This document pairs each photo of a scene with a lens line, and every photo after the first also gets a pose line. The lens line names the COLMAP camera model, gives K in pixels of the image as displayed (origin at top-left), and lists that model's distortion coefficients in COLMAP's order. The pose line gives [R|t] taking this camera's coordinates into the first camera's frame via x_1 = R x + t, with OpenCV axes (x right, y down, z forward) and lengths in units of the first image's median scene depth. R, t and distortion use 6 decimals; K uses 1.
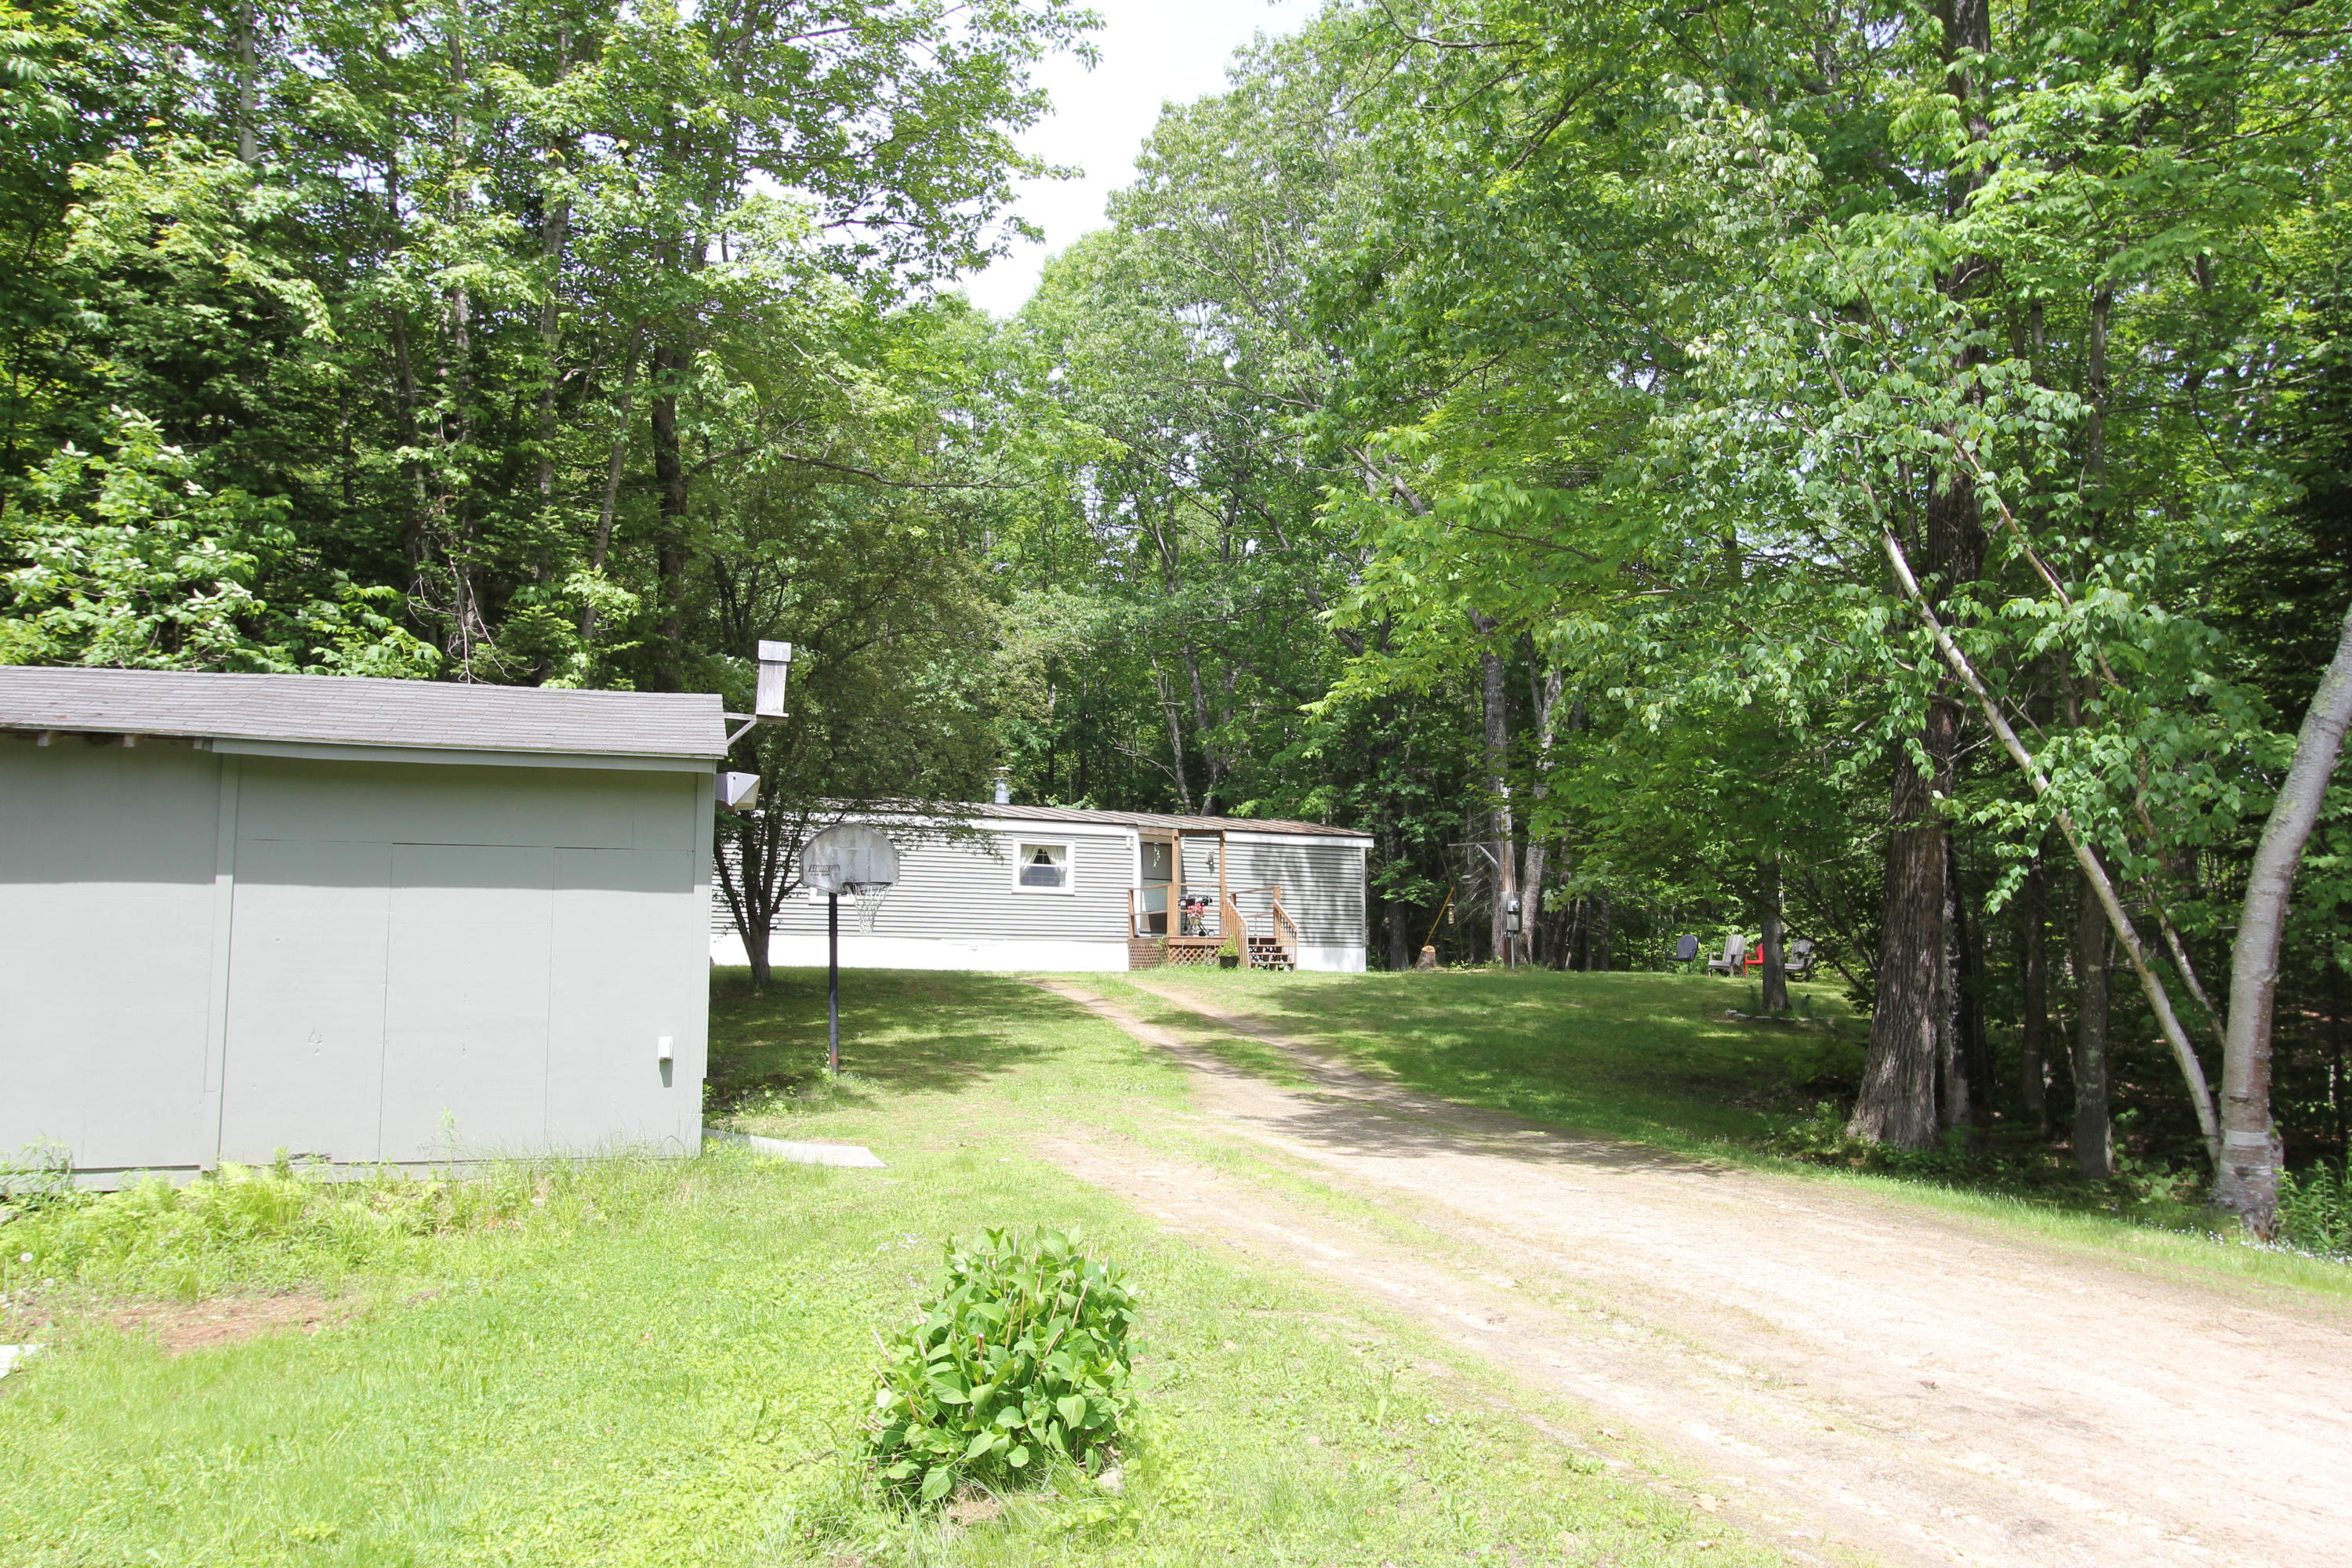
lens RADIAL K [[1796.3, 0, 1176.6], [0, 1796.3, 787.9], [0, 0, 1]] dist [0.003740, -0.003883]
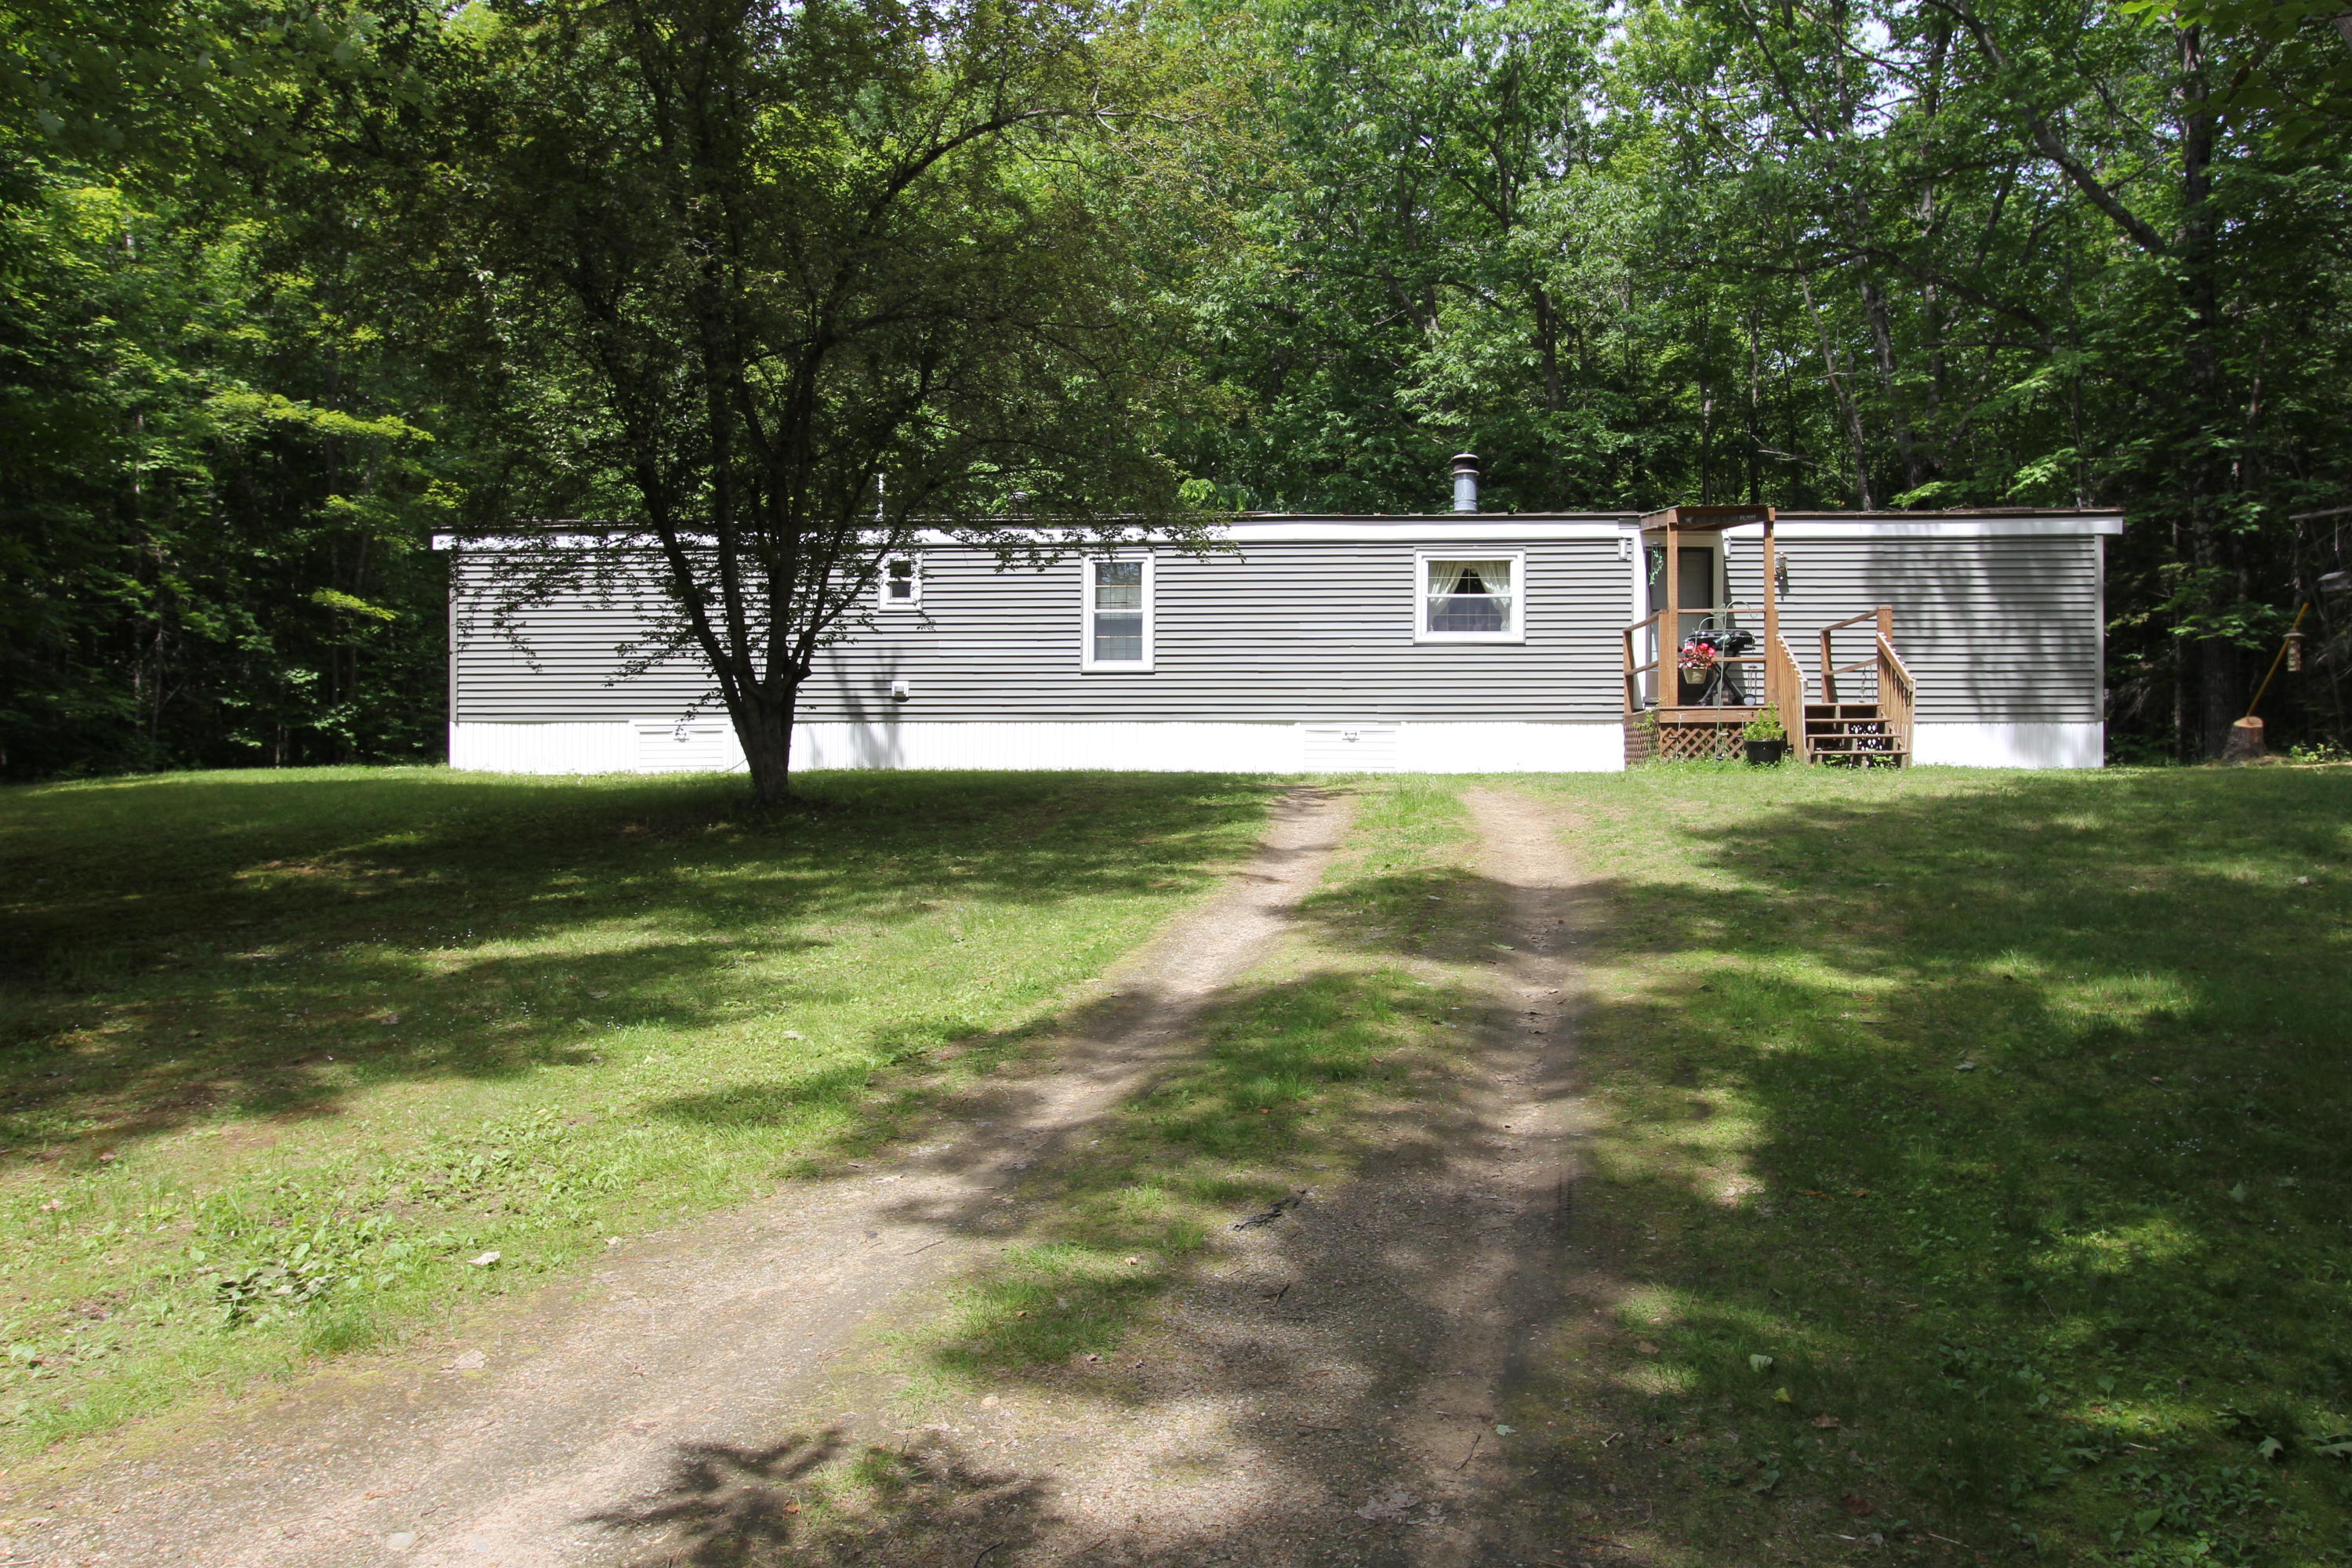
lens RADIAL K [[1575.1, 0, 1259.3], [0, 1575.1, 772.4], [0, 0, 1]] dist [0.006076, 0.001316]
pose [[0.886195, -0.004831, -0.463287, 0.106989], [0.058335, 0.993151, 0.101229, 0.044260], [0.459625, -0.116734, 0.880408, 0.495070]]
